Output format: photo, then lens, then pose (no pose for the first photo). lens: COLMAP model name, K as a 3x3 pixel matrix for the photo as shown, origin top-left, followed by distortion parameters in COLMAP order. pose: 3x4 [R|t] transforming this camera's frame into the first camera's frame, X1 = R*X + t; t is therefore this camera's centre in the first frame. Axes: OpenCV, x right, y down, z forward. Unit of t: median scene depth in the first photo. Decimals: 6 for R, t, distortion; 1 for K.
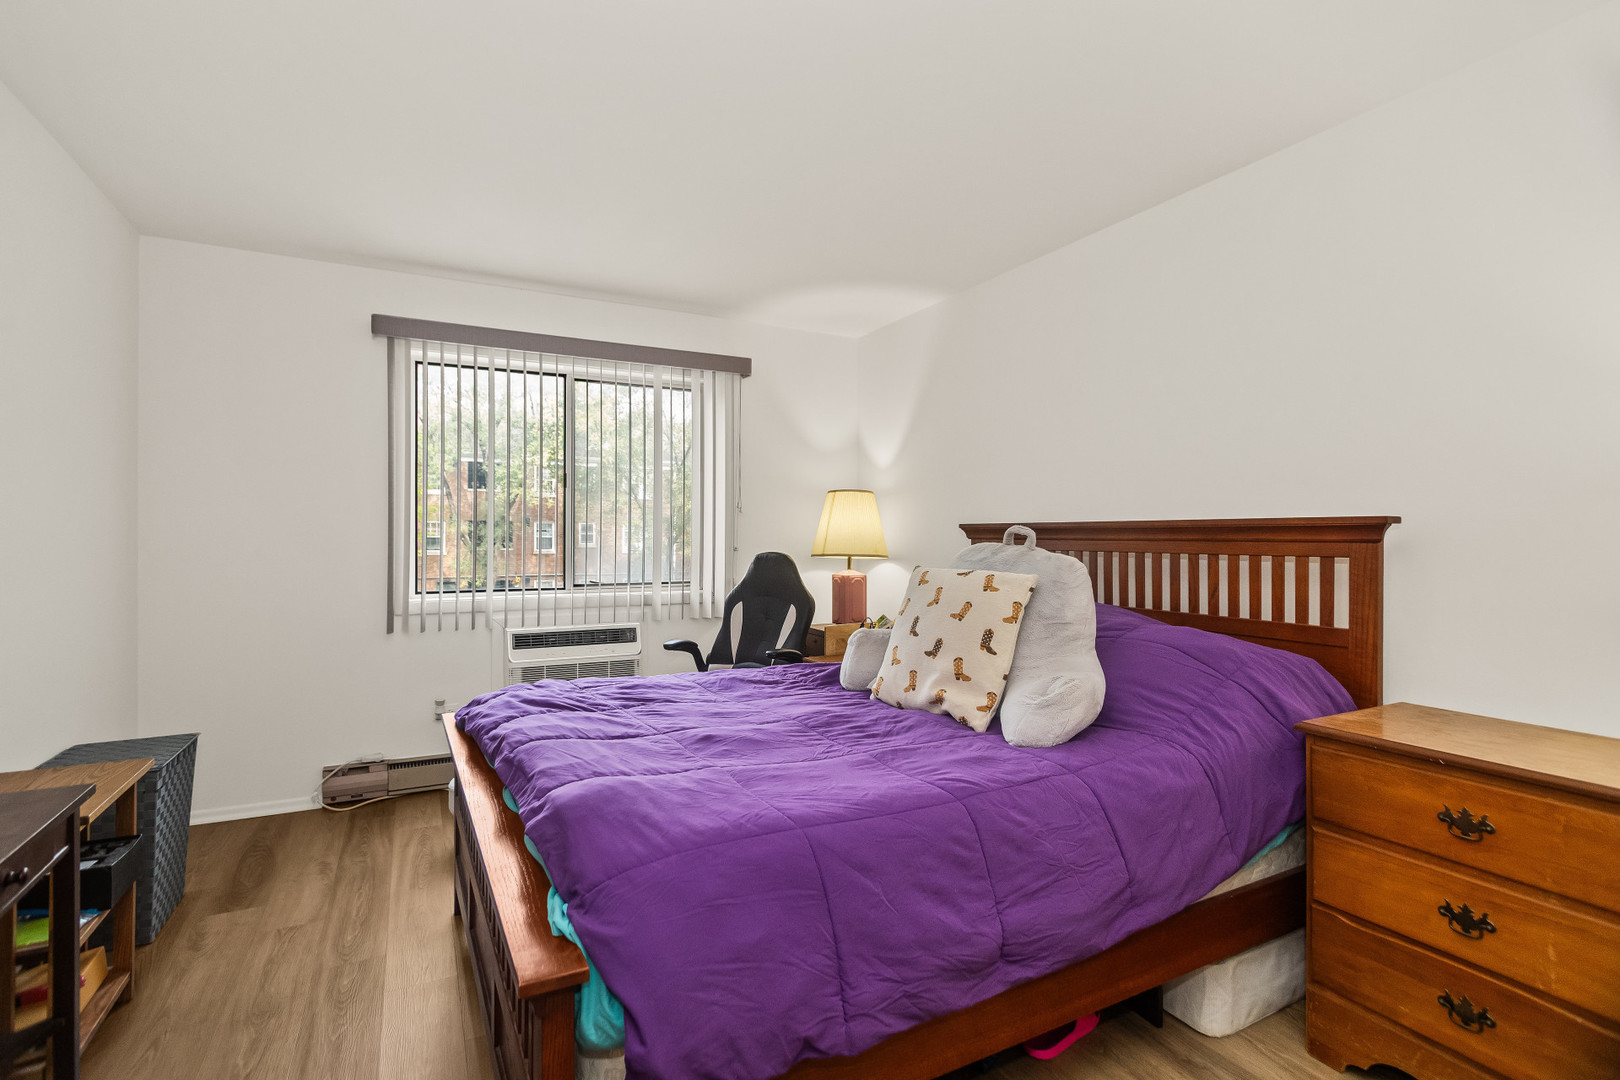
lens RADIAL K [[771.3, 0, 807.1], [0, 771.3, 531.7], [0, 0, 1]] dist [-0.009505, 0.003906]
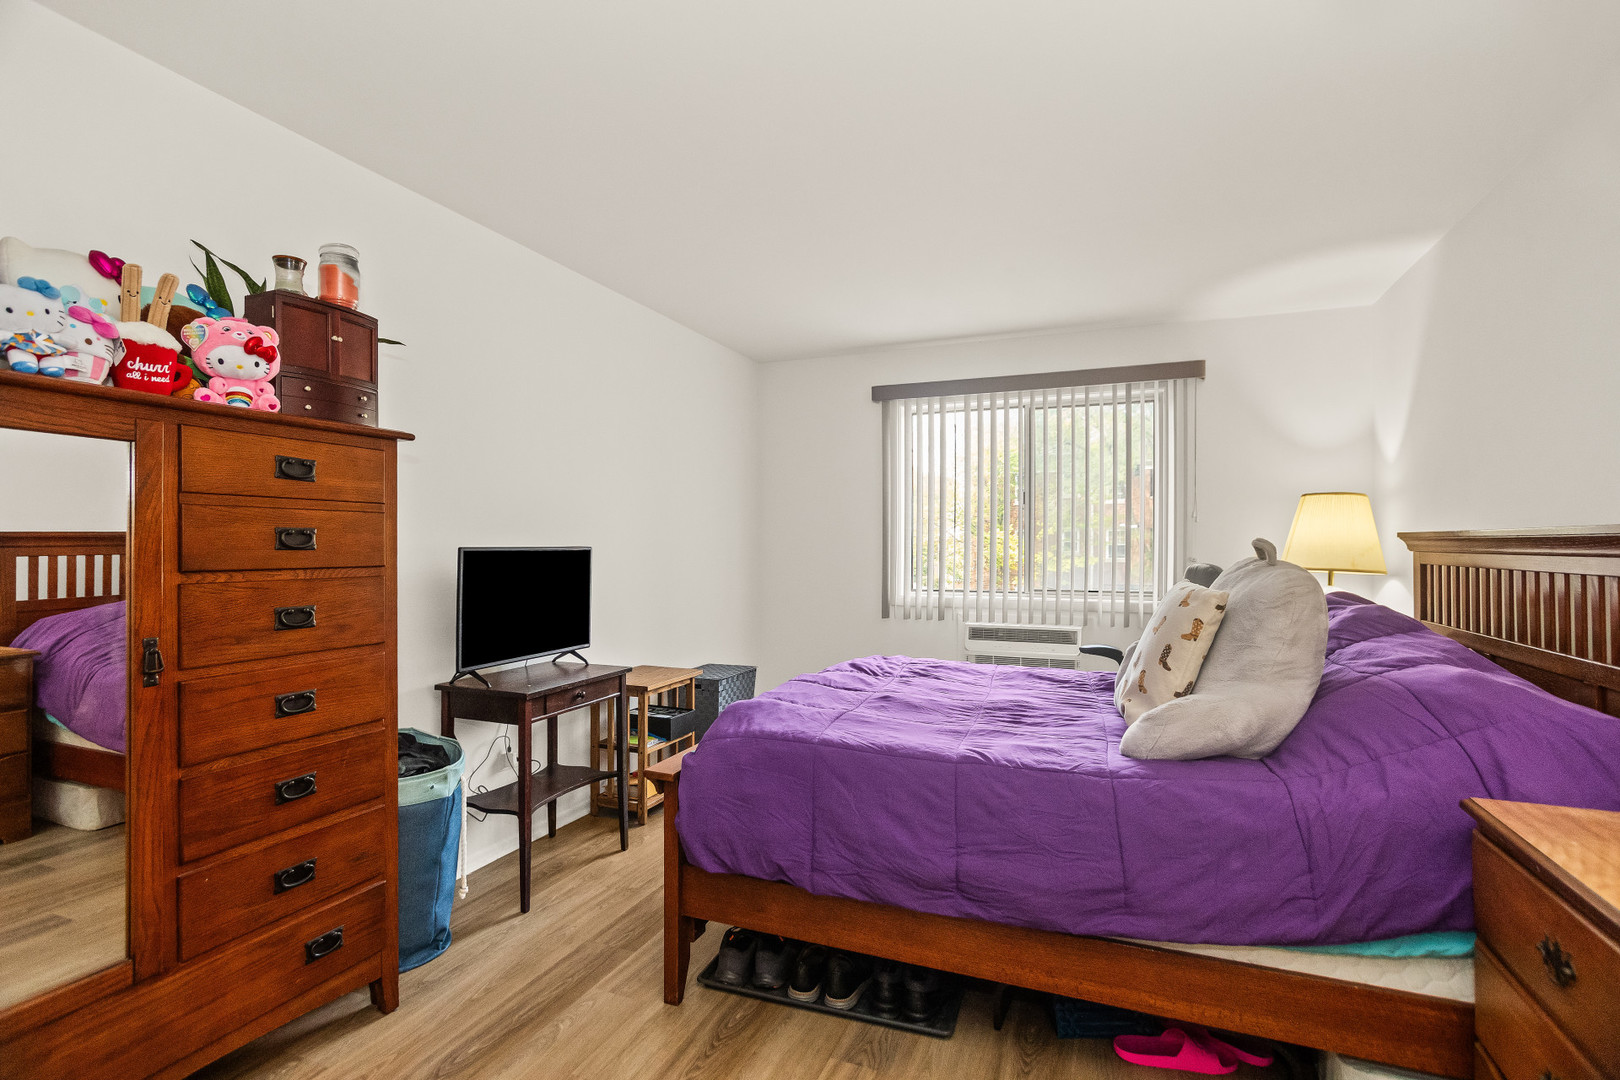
lens RADIAL K [[771.3, 0, 786.6], [0, 771.3, 549.4], [0, 0, 1]] dist [-0.009505, 0.003906]
pose [[0.630013, 0.003131, -0.776578, 0.692888], [0.007107, 0.999927, 0.009797, -0.008242], [0.776552, -0.011692, 0.629945, 0.003988]]
